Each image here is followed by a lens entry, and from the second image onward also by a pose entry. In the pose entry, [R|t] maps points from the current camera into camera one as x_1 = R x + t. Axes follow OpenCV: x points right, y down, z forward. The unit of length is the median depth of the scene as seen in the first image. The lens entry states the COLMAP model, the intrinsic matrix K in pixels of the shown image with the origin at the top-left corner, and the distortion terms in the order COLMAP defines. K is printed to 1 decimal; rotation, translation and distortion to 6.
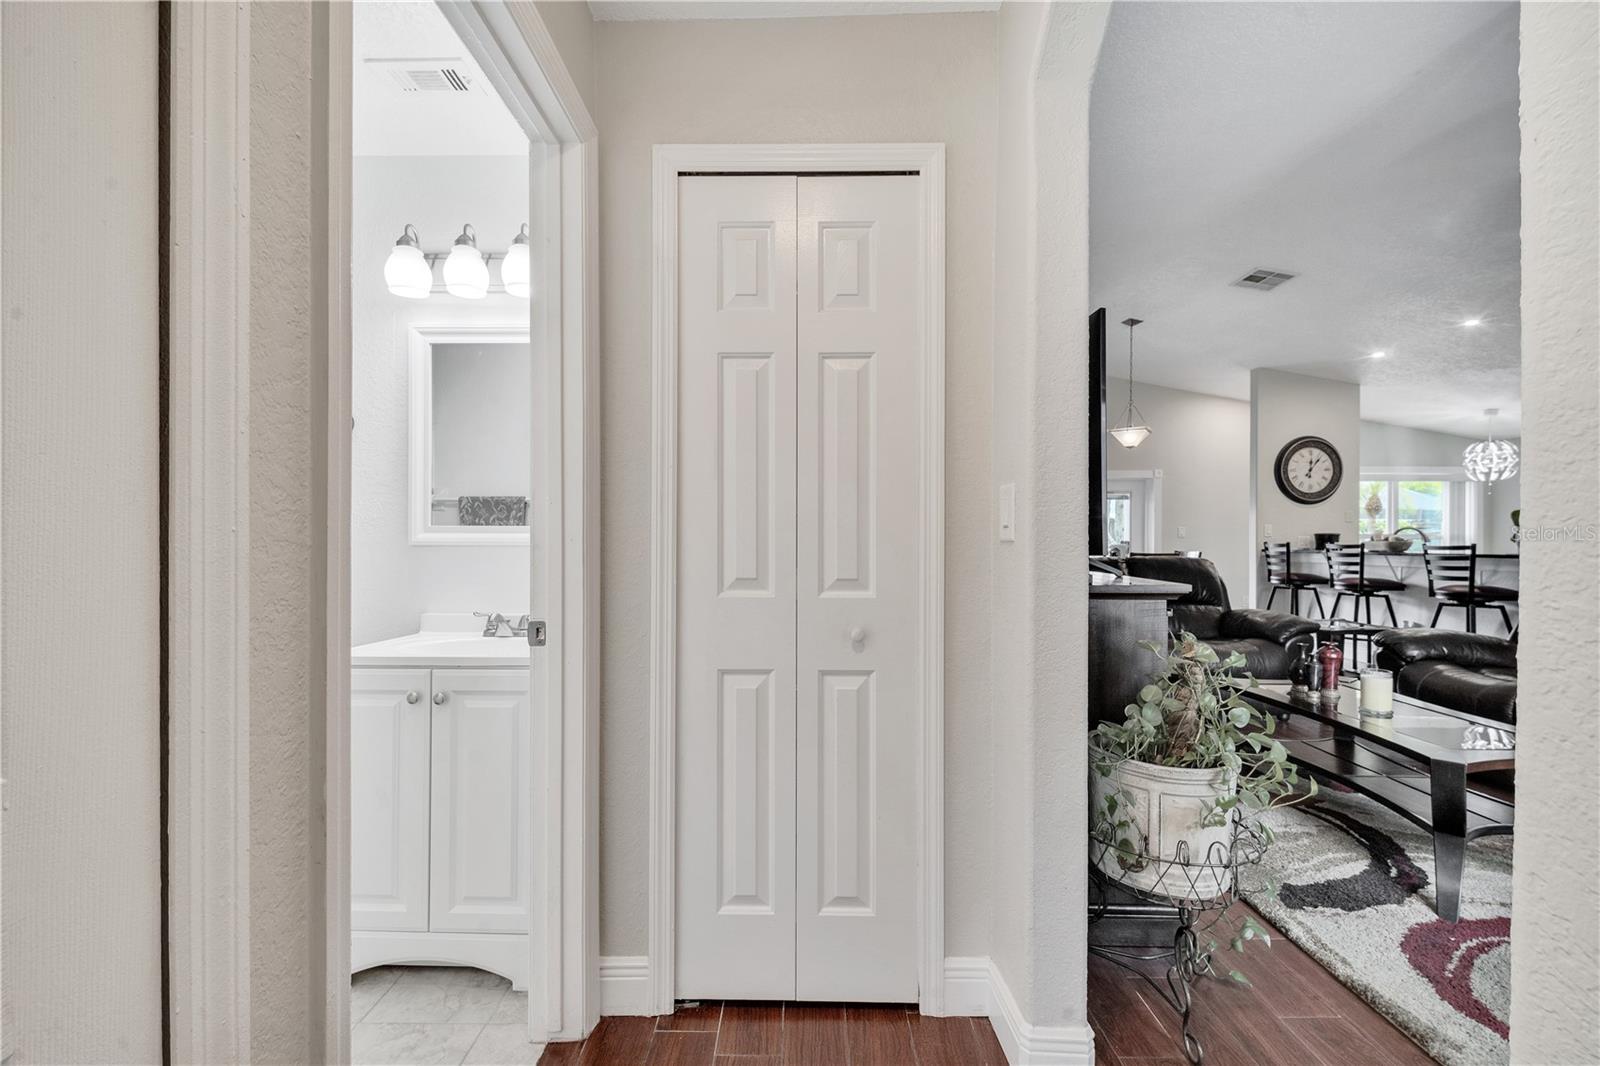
lens RADIAL K [[655.7, 0, 795.2], [0, 655.7, 537.3], [0, 0, 1]] dist [0.011725, -0.007233]
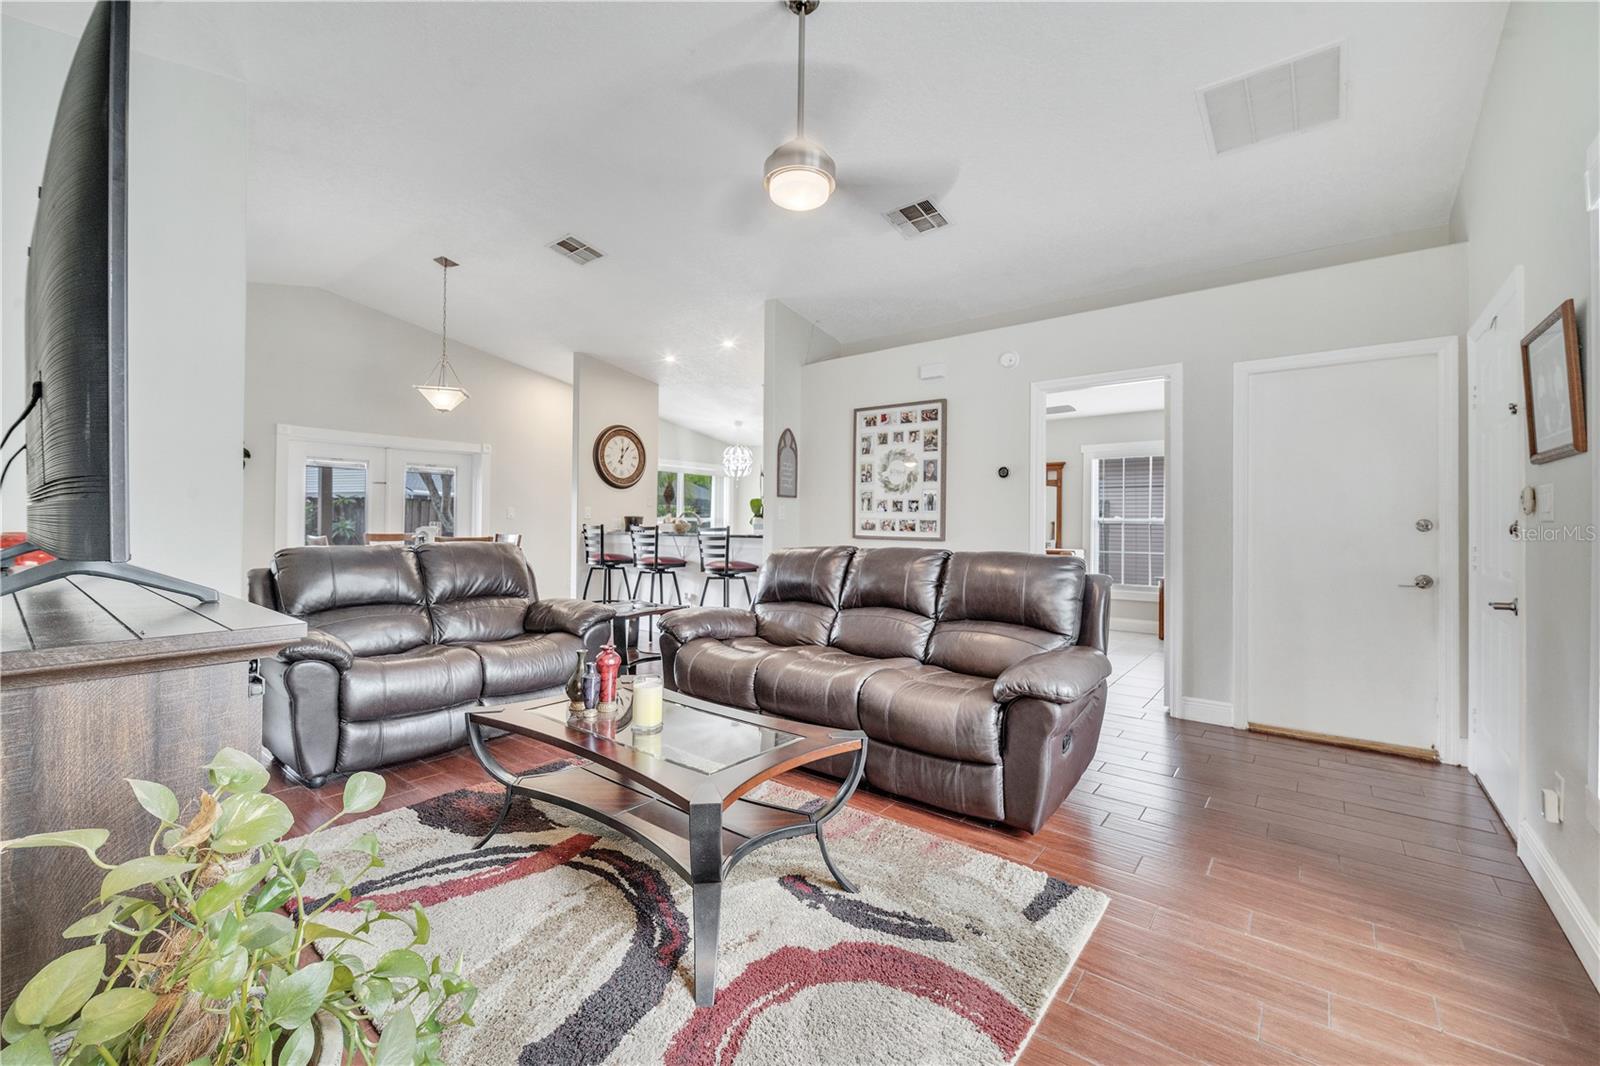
lens RADIAL K [[655.7, 0, 797.3], [0, 655.7, 528.3], [0, 0, 1]] dist [0.011725, -0.007233]
pose [[0.616862, -0.003642, 0.787063, 0.152914], [-0.008475, 0.999901, 0.011269, -0.000582], [-0.787026, -0.013622, 0.616770, 0.150020]]
